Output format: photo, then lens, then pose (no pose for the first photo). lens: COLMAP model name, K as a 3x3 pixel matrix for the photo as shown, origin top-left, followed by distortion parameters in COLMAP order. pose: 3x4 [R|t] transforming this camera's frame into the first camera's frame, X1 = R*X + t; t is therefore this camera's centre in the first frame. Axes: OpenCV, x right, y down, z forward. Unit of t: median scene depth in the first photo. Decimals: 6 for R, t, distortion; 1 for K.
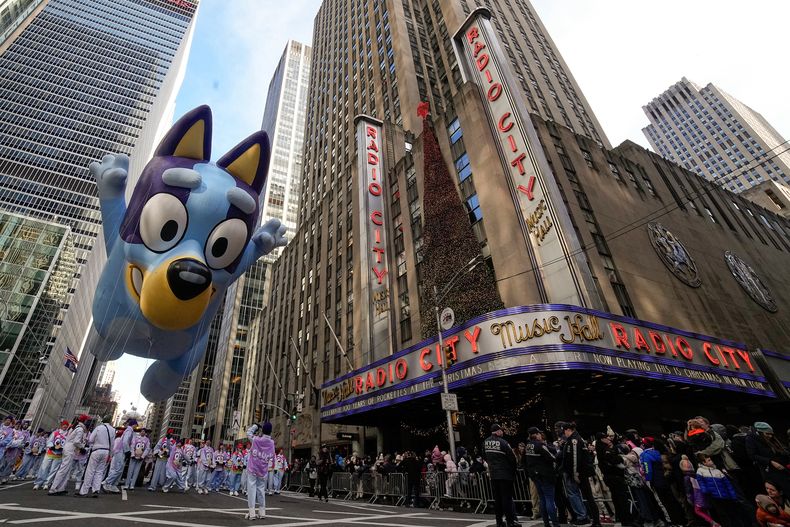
lens RADIAL K [[353.7, 0, 357.7], [0, 353.7, 263.6], [0, 0, 1]] dist [0.000330, 0.000125]
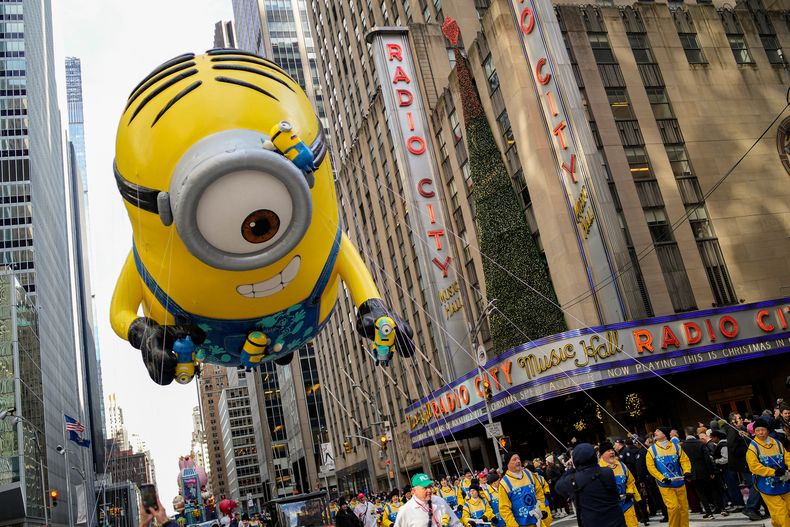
lens RADIAL K [[742.6, 0, 395.0], [0, 742.6, 263.5], [0, 0, 1]] dist [0.048319, -0.002797]
pose [[0.957679, -0.217046, -0.189056, 0.330967], [0.257652, 0.939223, 0.226883, -0.459921], [0.128321, -0.265992, 0.955396, -0.736973]]
